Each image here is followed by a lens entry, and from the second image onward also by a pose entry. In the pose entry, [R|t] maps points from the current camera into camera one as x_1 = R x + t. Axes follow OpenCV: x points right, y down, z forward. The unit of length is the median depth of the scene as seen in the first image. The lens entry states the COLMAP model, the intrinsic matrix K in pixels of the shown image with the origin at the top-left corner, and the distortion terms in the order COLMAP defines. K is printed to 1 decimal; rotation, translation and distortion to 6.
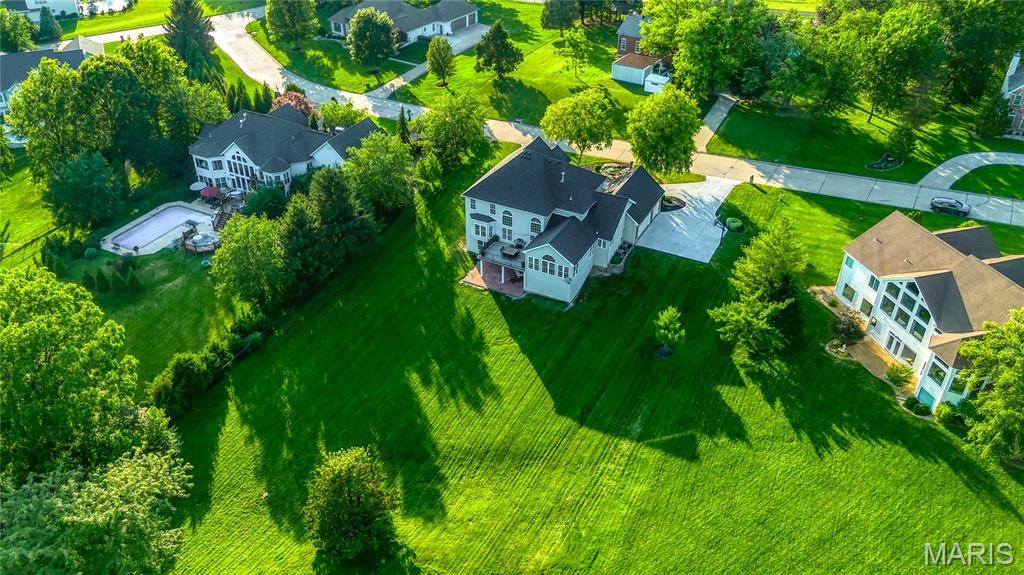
lens RADIAL K [[657.9, 0, 510.6], [0, 657.9, 289.8], [0, 0, 1]] dist [0.009264, -0.005188]
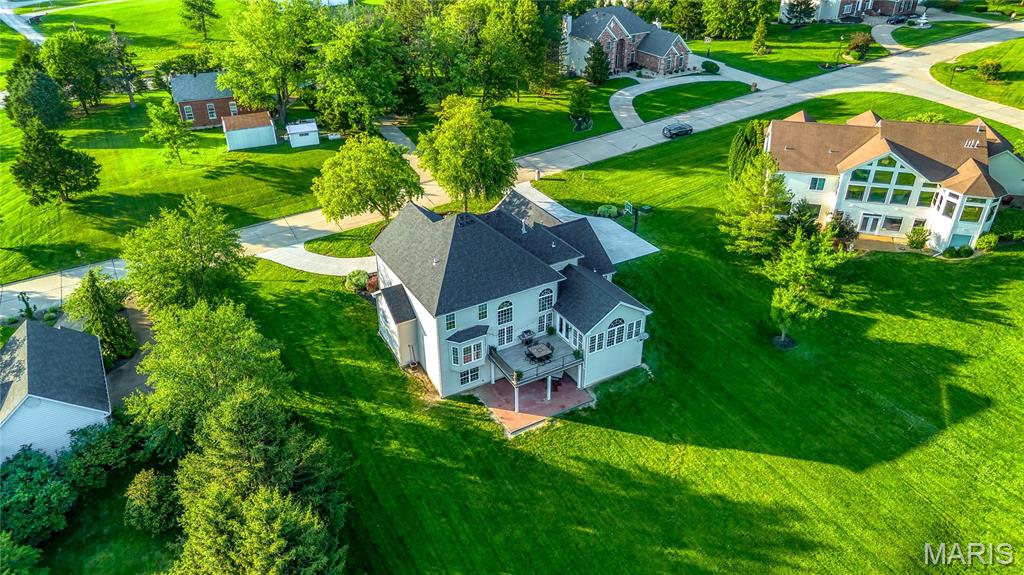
lens RADIAL K [[657.9, 0, 511.5], [0, 657.9, 284.3], [0, 0, 1]] dist [0.009264, -0.005188]
pose [[0.594931, -0.442082, 0.671283, -0.432814], [0.507019, 0.854448, 0.113358, -0.206375], [-0.623690, 0.272913, 0.732482, 0.520212]]
